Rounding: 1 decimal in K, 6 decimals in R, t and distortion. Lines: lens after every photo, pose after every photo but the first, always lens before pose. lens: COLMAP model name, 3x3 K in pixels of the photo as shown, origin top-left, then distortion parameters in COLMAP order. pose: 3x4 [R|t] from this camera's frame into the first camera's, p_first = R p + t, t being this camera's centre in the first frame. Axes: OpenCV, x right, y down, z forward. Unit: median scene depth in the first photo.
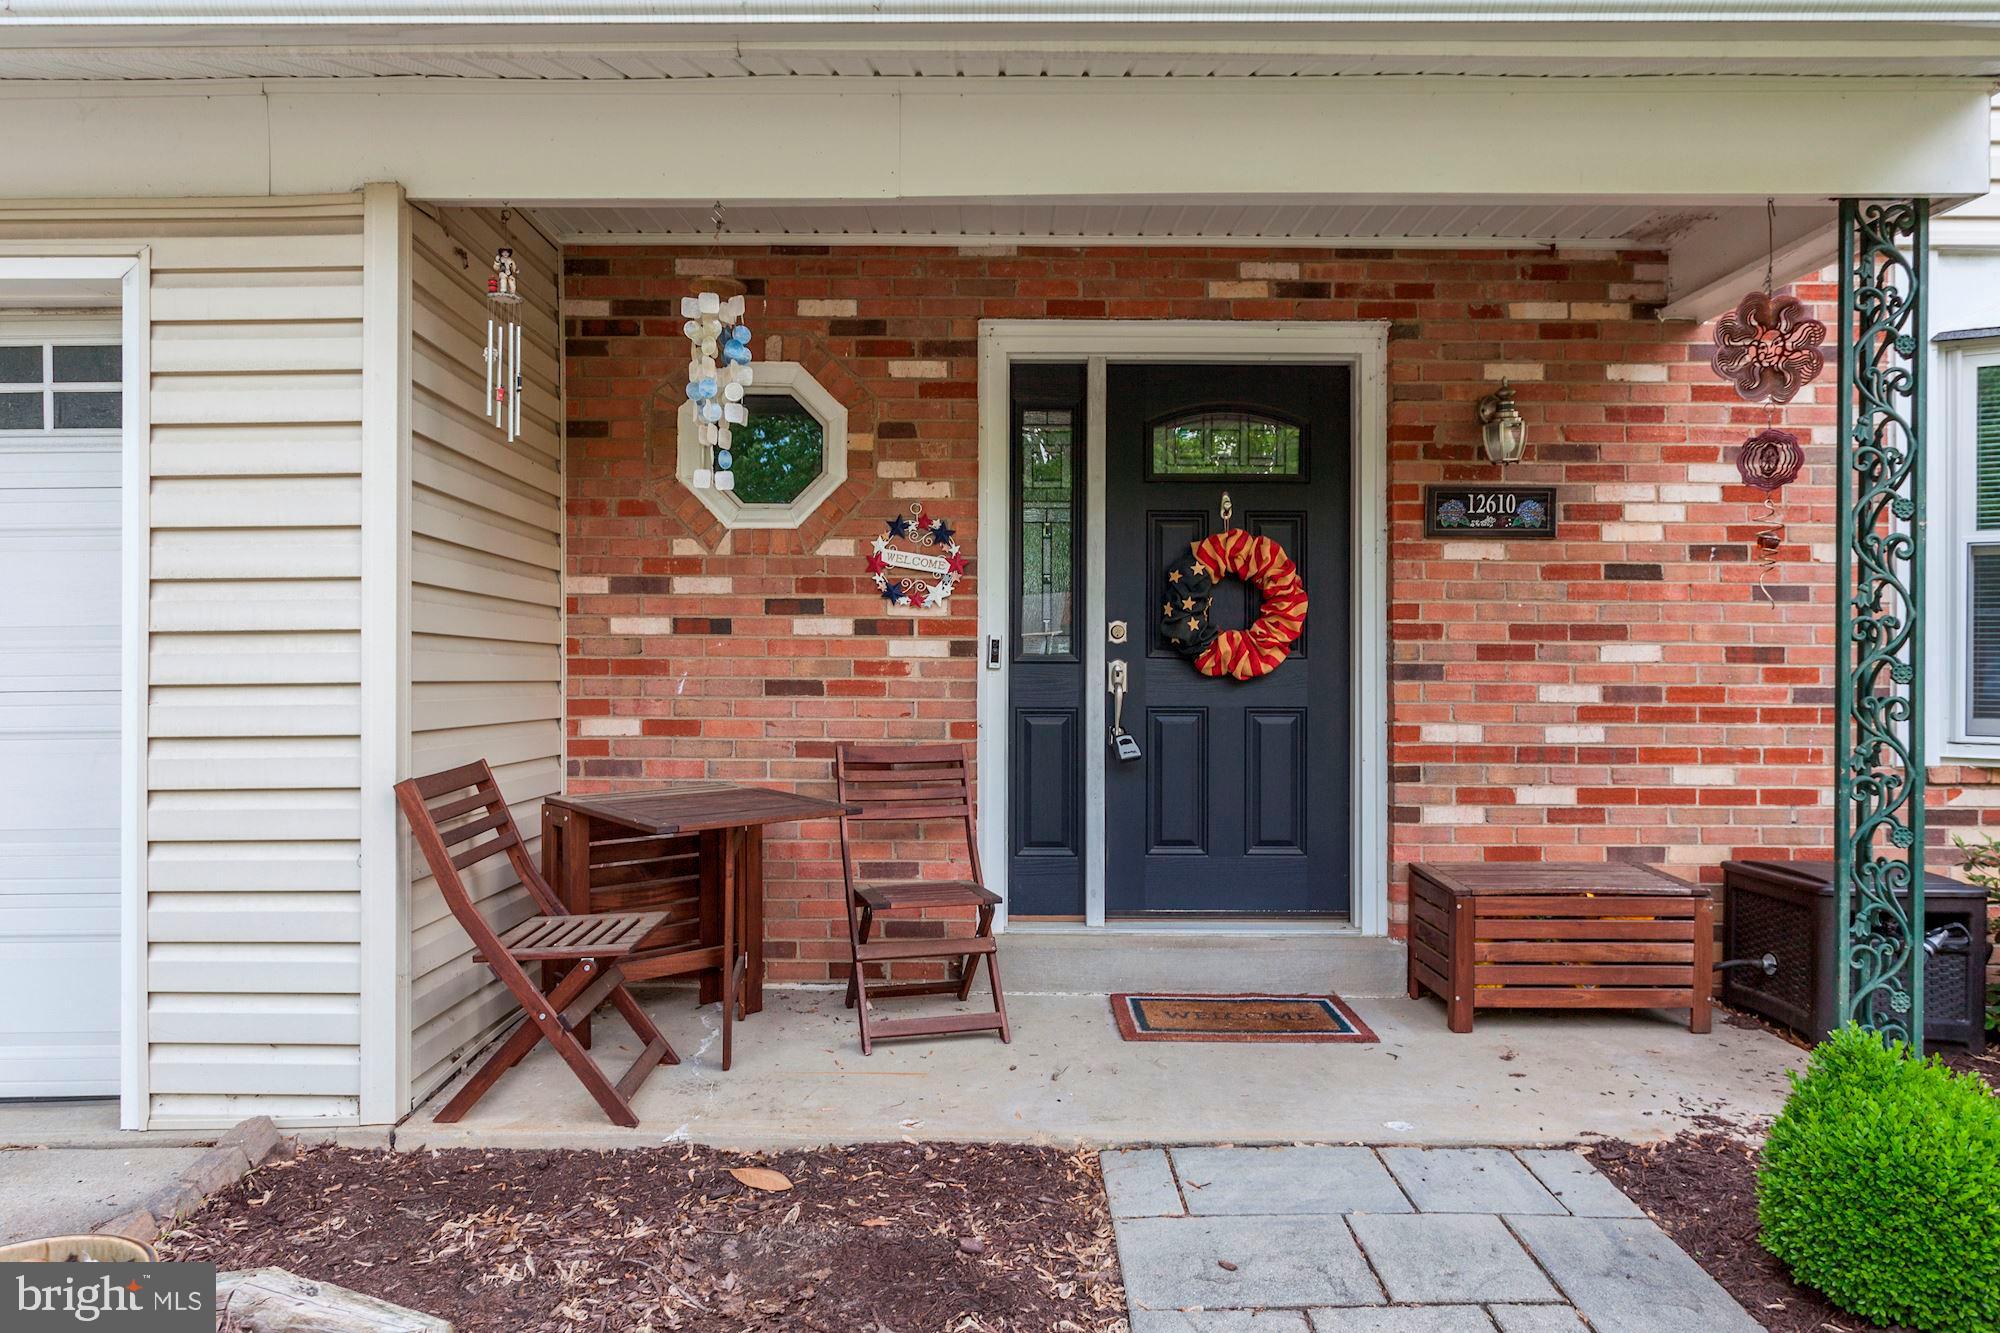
lens RADIAL K [[1220.9, 0, 998.7], [0, 1220.9, 669.4], [0, 0, 1]] dist [-0.000014, 0.004155]
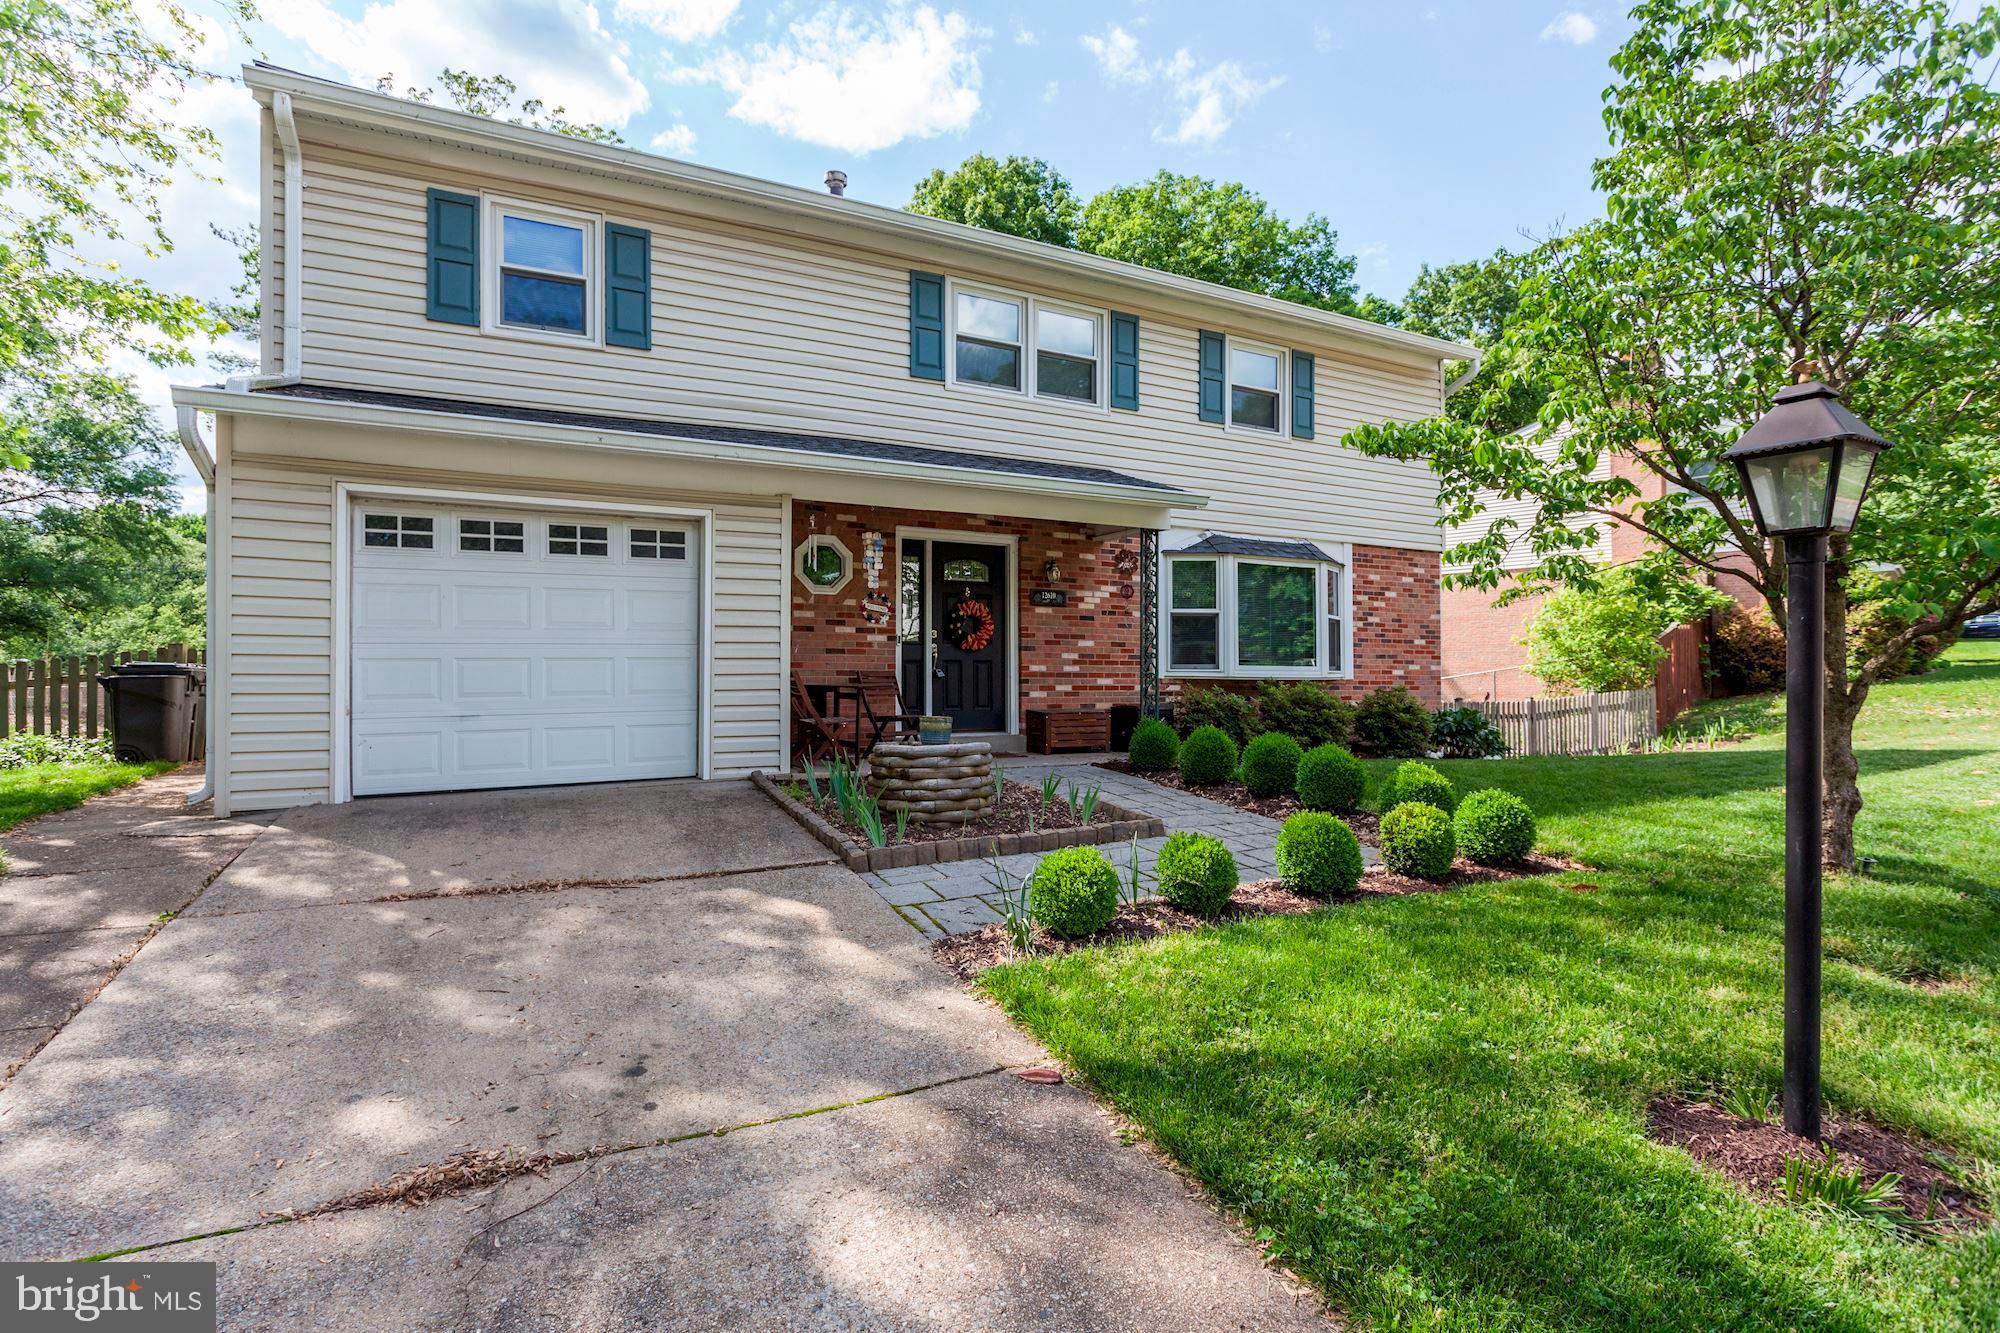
lens RADIAL K [[996.2, 0, 1019.7], [0, 996.2, 672.7], [0, 0, 1]] dist [-0.021372, 0.009755]
pose [[0.878965, 0.000963, 0.476885, -0.889138], [0.003690, 0.999954, -0.008820, 0.086778], [-0.476872, 0.009512, 0.878921, -1.224153]]
